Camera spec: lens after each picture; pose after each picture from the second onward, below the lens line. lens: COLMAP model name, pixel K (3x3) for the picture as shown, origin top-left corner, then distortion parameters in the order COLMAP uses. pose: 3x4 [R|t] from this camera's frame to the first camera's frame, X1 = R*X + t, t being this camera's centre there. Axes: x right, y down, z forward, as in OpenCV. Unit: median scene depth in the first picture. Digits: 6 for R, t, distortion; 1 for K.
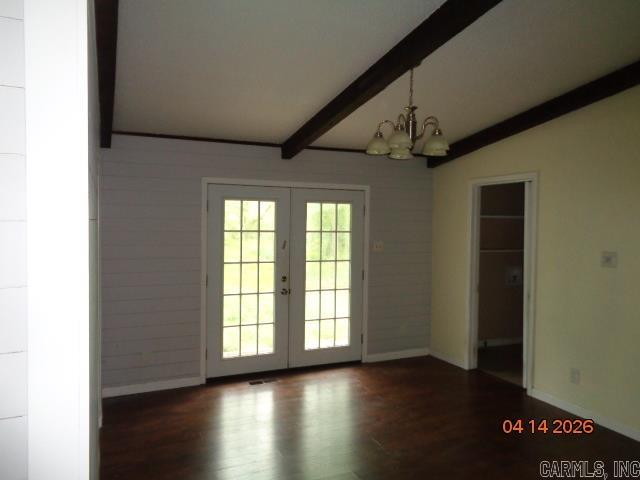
lens RADIAL K [[479.4, 0, 318.4], [0, 479.4, 239.1], [0, 0, 1]] dist [0.002144, 0.006580]
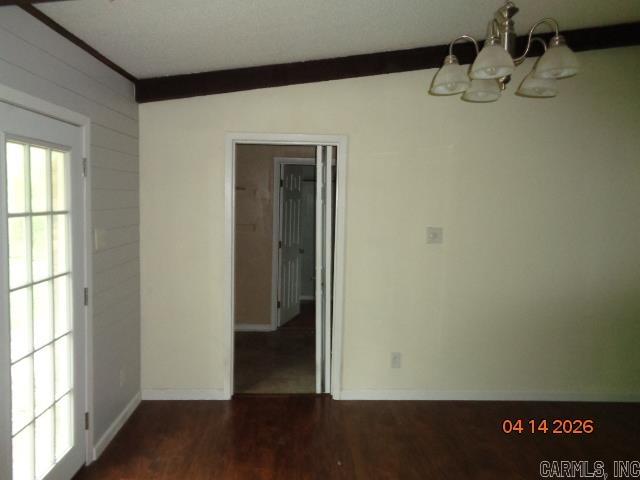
lens RADIAL K [[479.4, 0, 320.0], [0, 479.4, 240.5], [0, 0, 1]] dist [0.002144, 0.006580]
pose [[0.365738, -0.084766, 0.926850, -0.301006], [0.012225, 0.996196, 0.086284, -0.026962], [-0.930638, -0.020226, 0.365383, 0.642264]]
